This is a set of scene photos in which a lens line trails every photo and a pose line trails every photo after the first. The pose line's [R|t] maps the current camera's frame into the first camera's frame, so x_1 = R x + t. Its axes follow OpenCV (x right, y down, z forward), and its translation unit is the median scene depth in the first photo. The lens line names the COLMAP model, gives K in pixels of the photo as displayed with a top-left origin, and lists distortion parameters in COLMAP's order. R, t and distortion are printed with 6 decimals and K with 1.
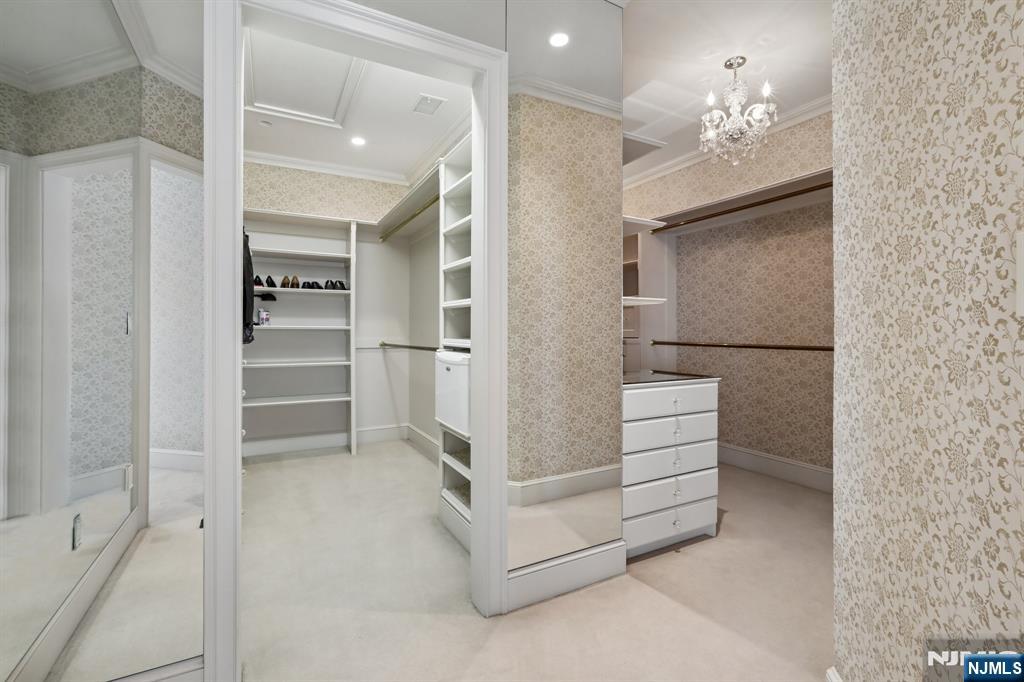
lens RADIAL K [[459.1, 0, 518.3], [0, 459.1, 327.2], [0, 0, 1]] dist [0.001038, 0.002135]
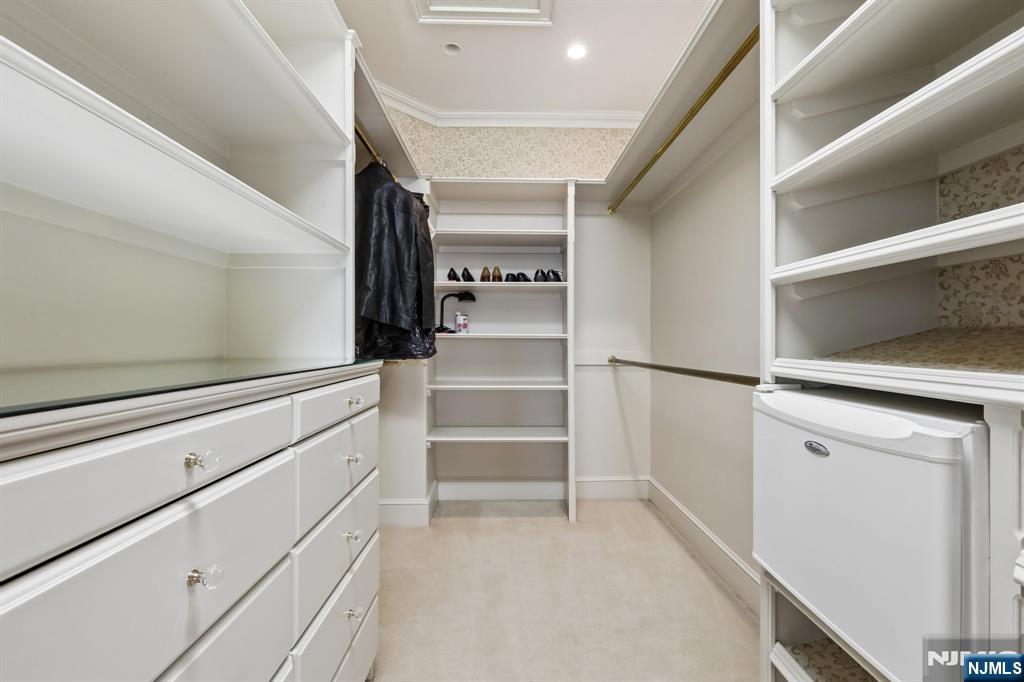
lens RADIAL K [[459.1, 0, 513.3], [0, 459.1, 339.9], [0, 0, 1]] dist [0.001038, 0.002135]
pose [[0.885310, -0.000351, -0.465001, -0.115612], [0.003191, 0.999981, 0.005321, 0.003608], [0.464990, -0.006194, 0.885294, 0.349474]]
